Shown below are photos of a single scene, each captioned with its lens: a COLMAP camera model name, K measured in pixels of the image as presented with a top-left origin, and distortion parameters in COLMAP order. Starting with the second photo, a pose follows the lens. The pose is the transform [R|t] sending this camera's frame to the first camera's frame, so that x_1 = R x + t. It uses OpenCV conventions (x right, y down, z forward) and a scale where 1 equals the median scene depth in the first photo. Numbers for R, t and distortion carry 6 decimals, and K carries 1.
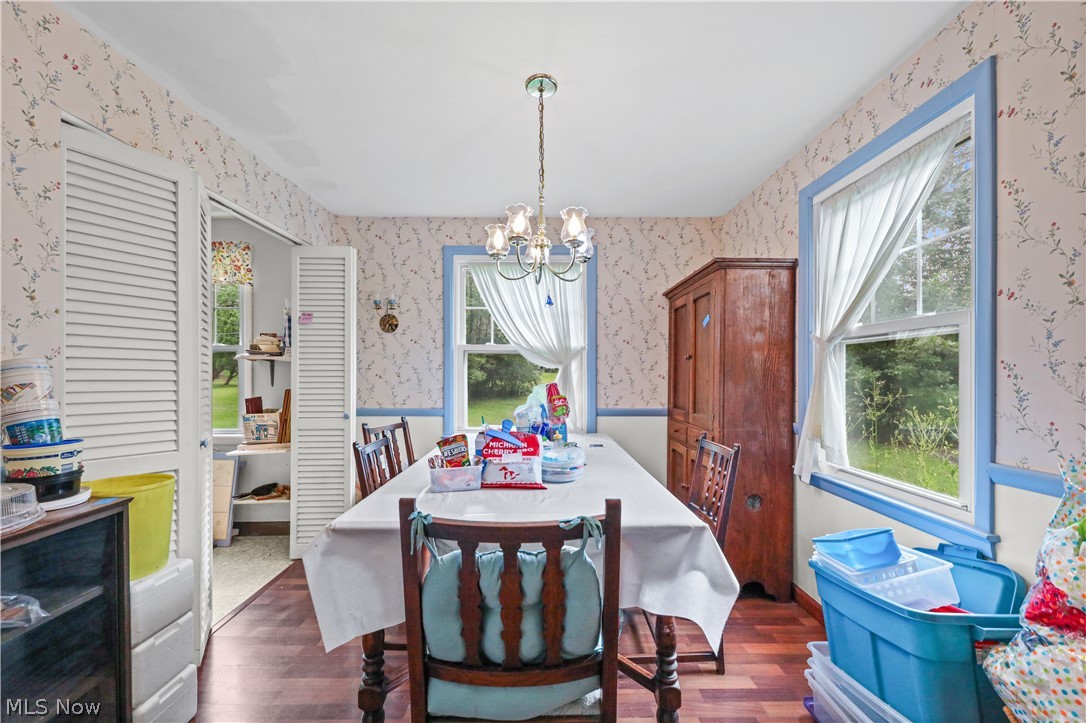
lens RADIAL K [[424.9, 0, 543.7], [0, 424.9, 367.8], [0, 0, 1]] dist [0.000174, -0.000111]
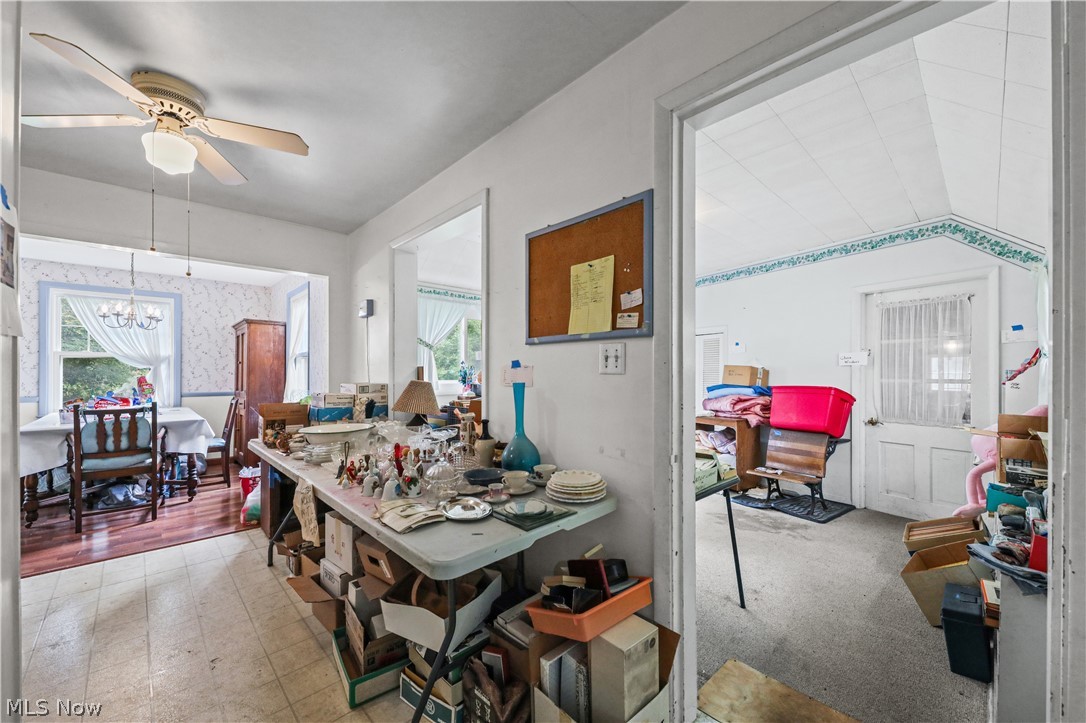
lens RADIAL K [[424.9, 0, 544.0], [0, 424.9, 366.6], [0, 0, 1]] dist [0.000174, -0.000111]
pose [[0.734054, 0.007030, 0.679054, 0.047849], [-0.004663, 0.999975, -0.005311, -0.004330], [-0.679075, 0.000732, 0.734069, -1.504570]]
